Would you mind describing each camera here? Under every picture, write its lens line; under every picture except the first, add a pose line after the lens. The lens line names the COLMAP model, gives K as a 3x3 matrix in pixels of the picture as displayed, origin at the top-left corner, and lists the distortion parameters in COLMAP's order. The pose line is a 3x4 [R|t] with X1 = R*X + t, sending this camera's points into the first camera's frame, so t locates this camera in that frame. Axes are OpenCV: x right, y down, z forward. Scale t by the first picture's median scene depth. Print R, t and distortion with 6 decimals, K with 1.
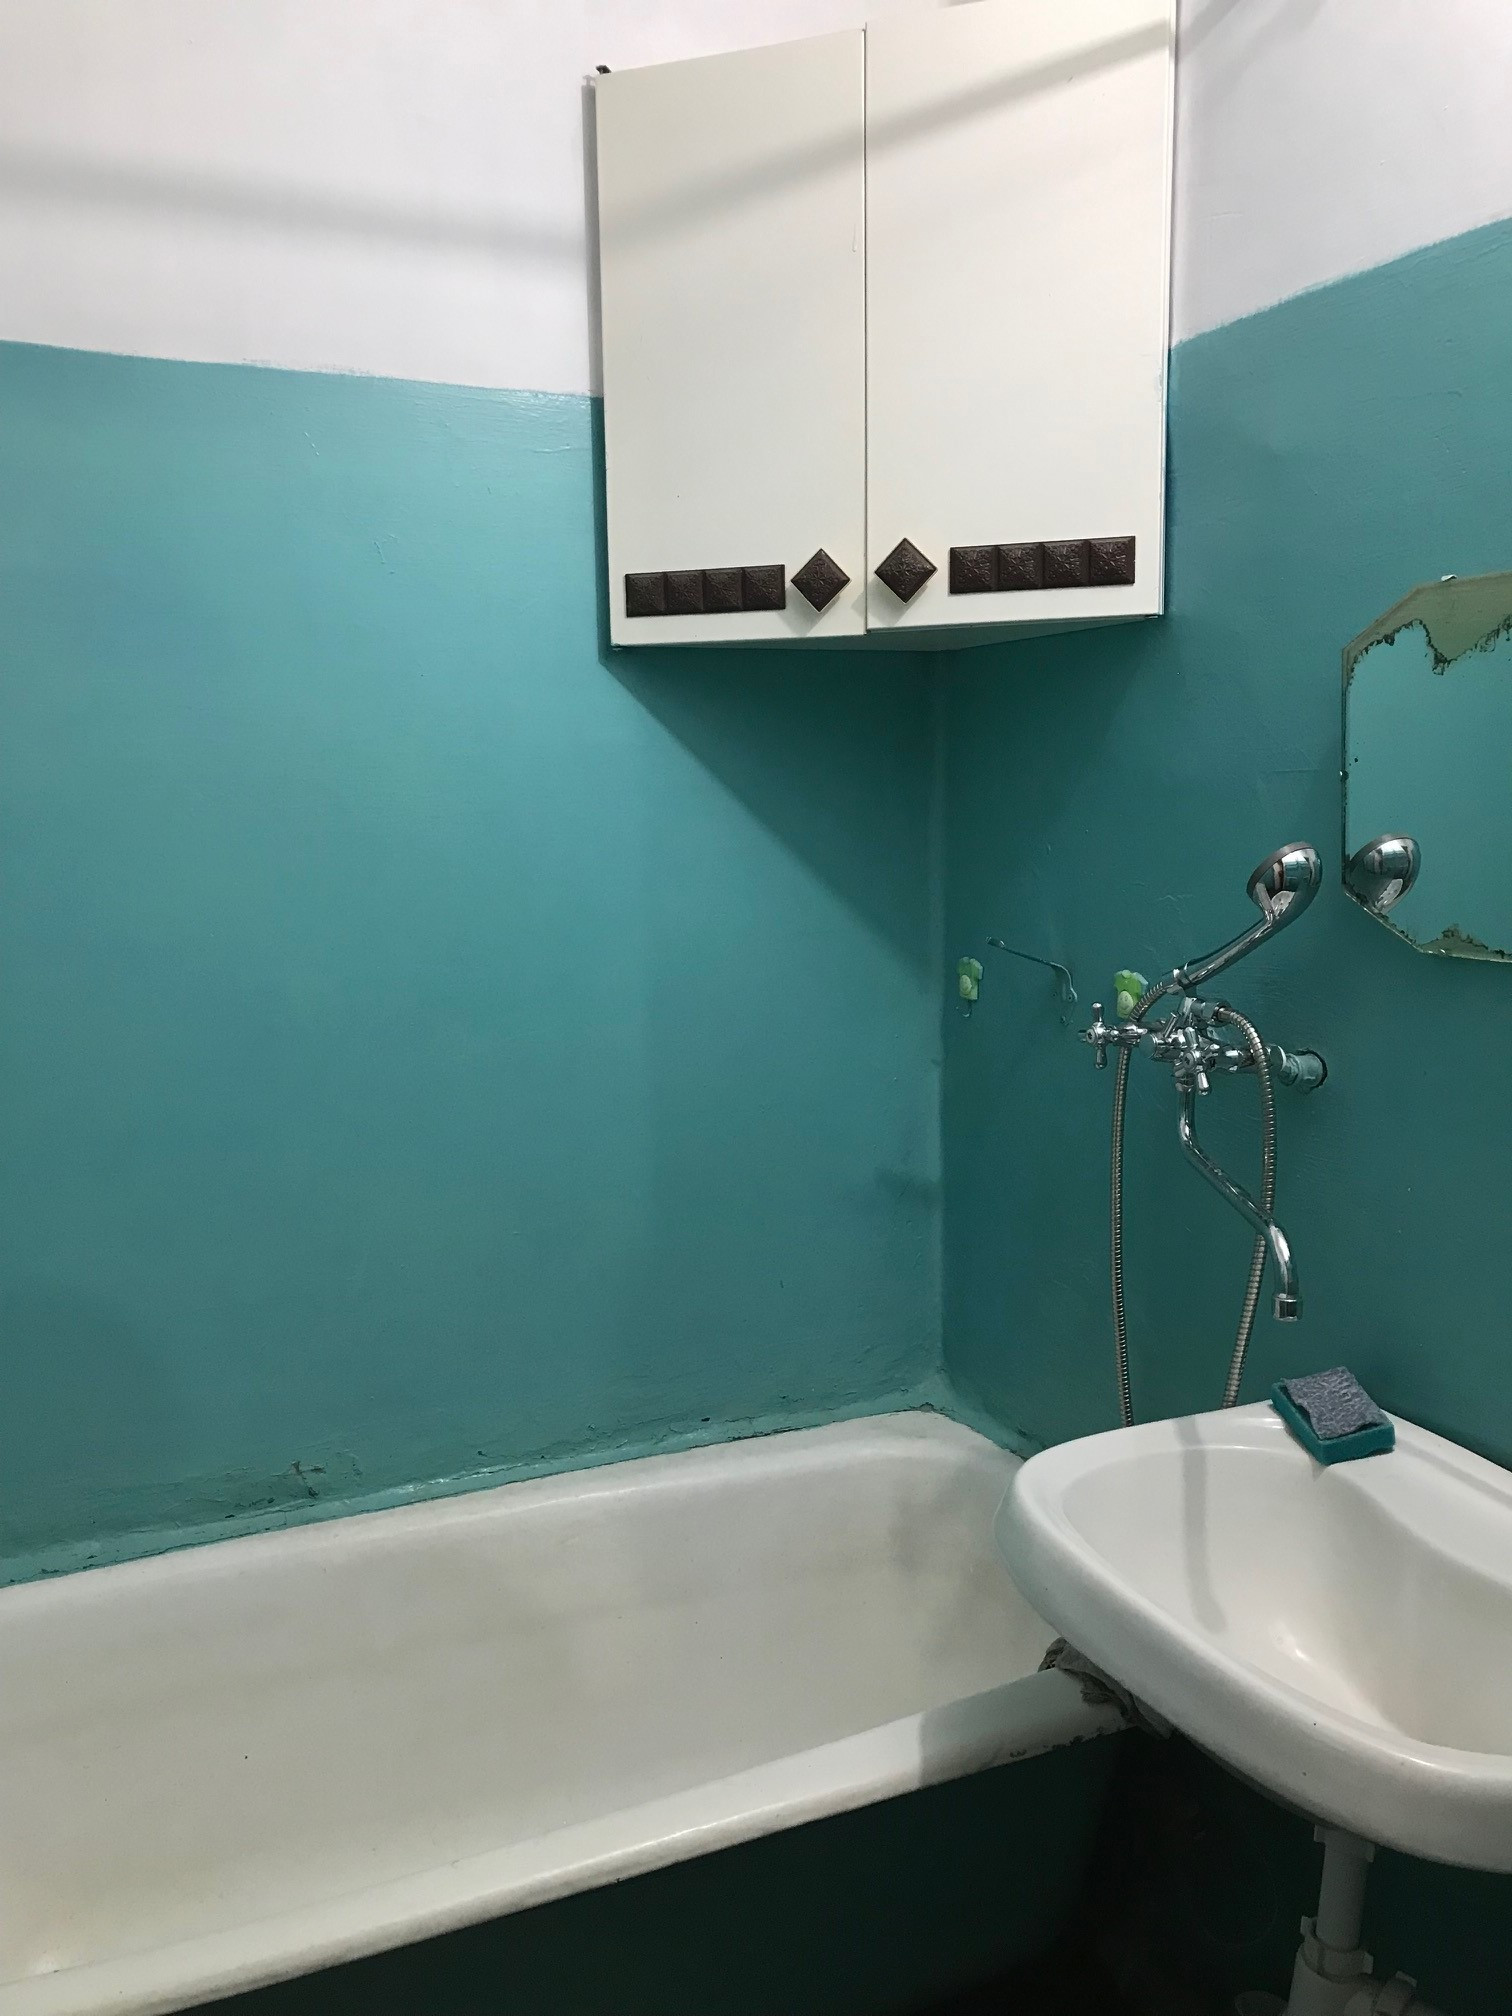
lens RADIAL K [[1681.6, 0, 755.1], [0, 1681.6, 982.6], [0, 0, 1]] dist [-0.002789, 0.012290]
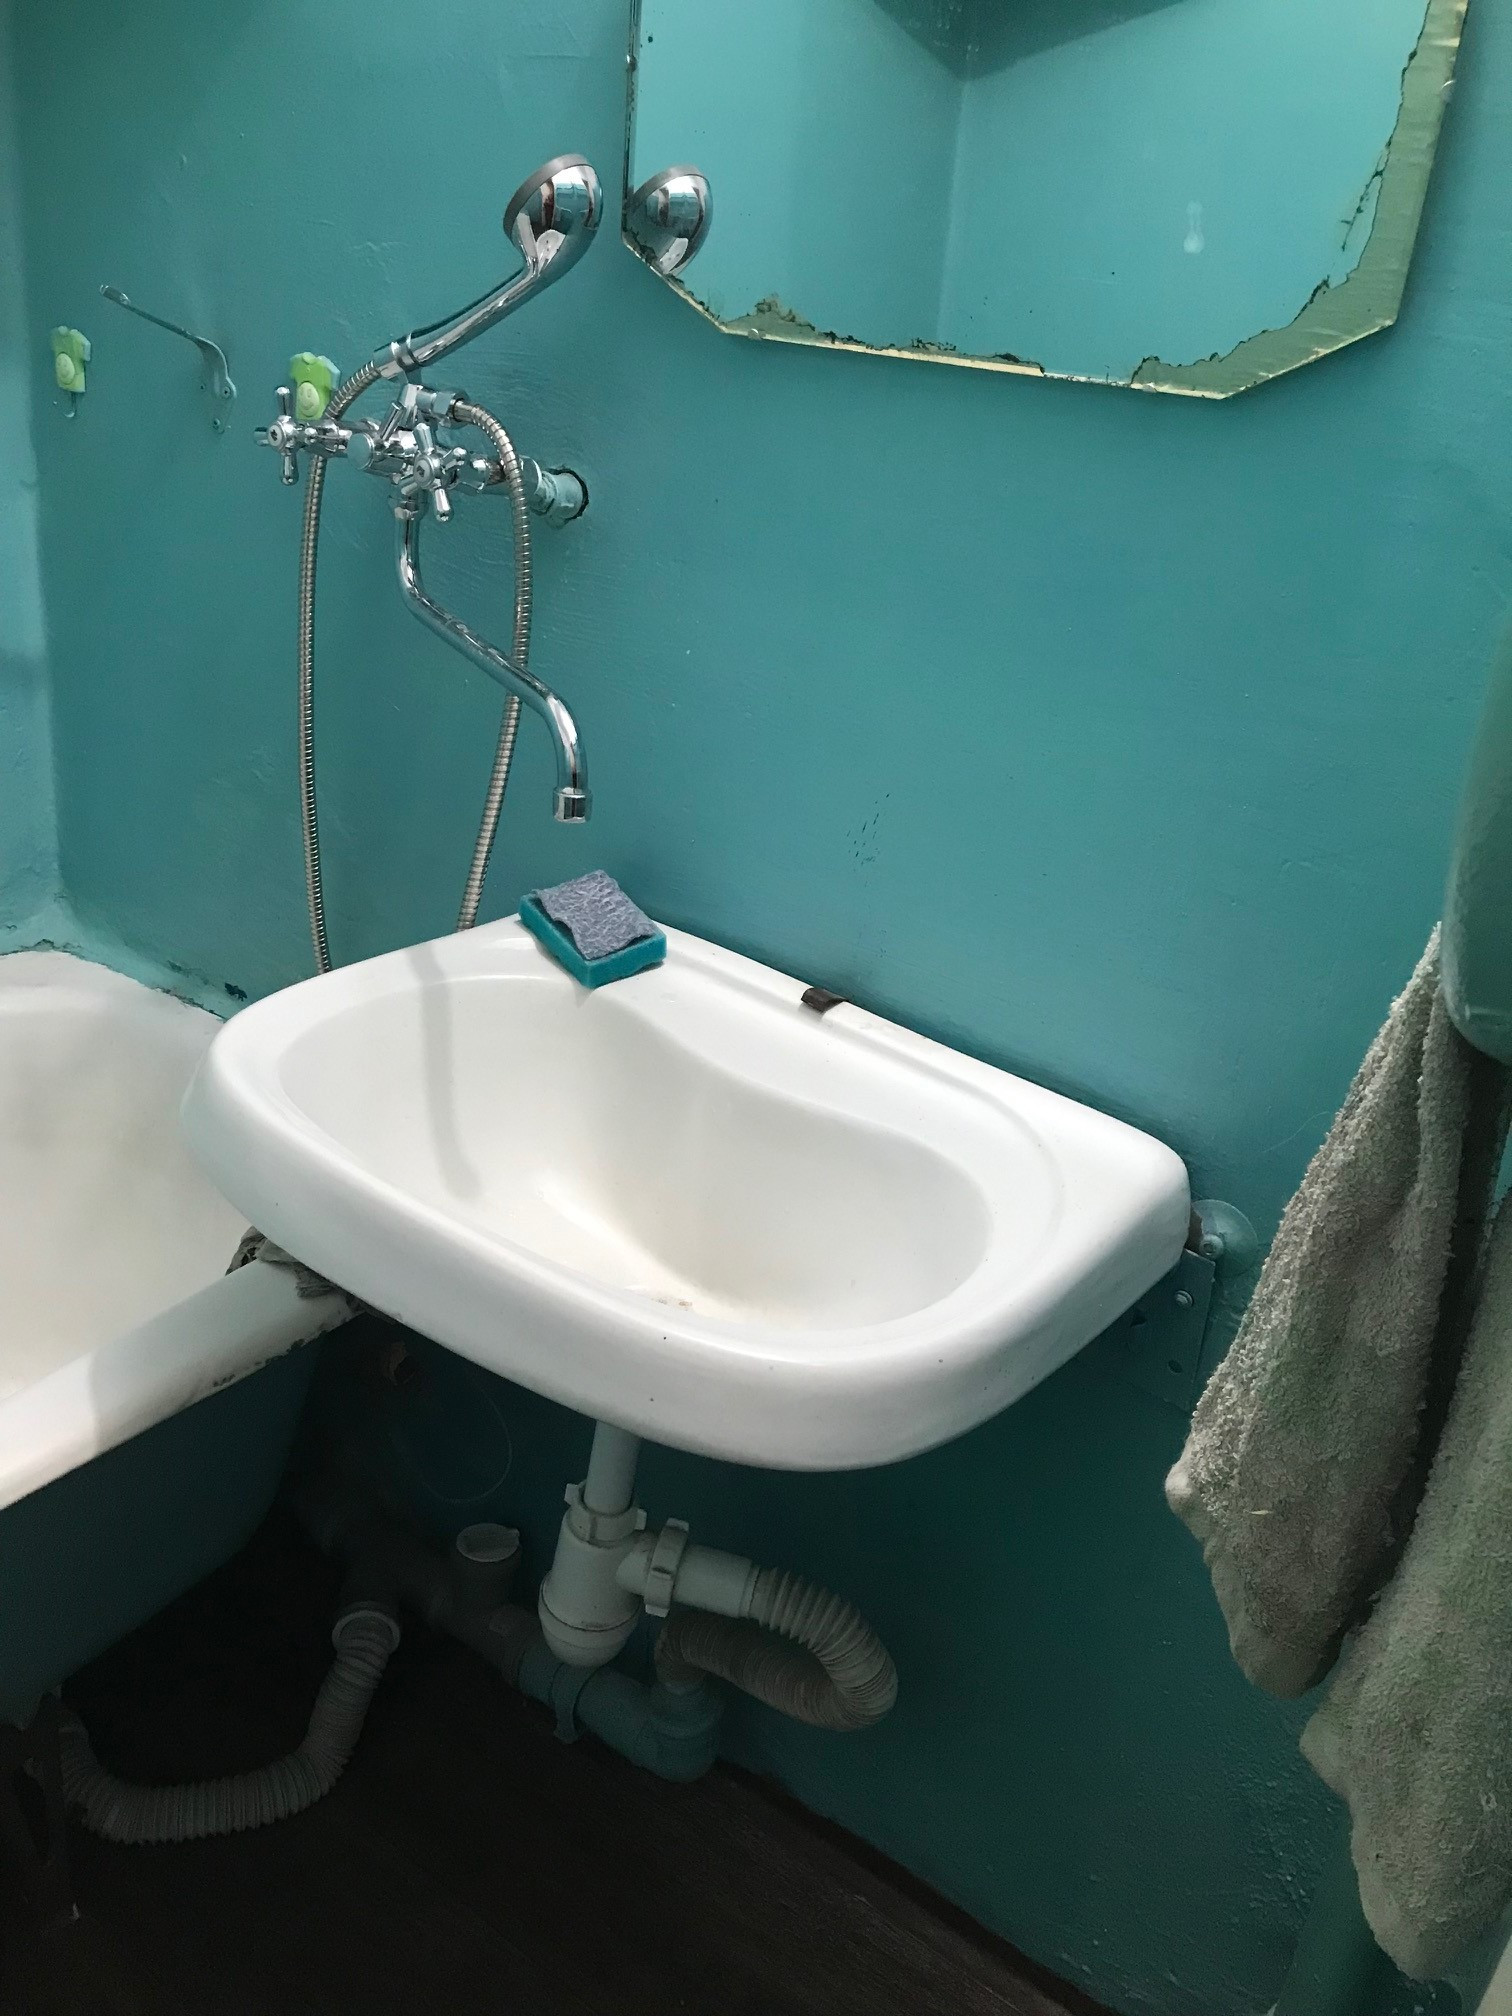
lens RADIAL K [[1681.6, 0, 755.1], [0, 1681.6, 982.6], [0, 0, 1]] dist [-0.002789, 0.012290]
pose [[0.866498, -0.101255, 0.488803, 0.006191], [-0.049117, 0.957165, 0.285345, 0.043079], [-0.496758, -0.271259, 0.824409, 0.271444]]
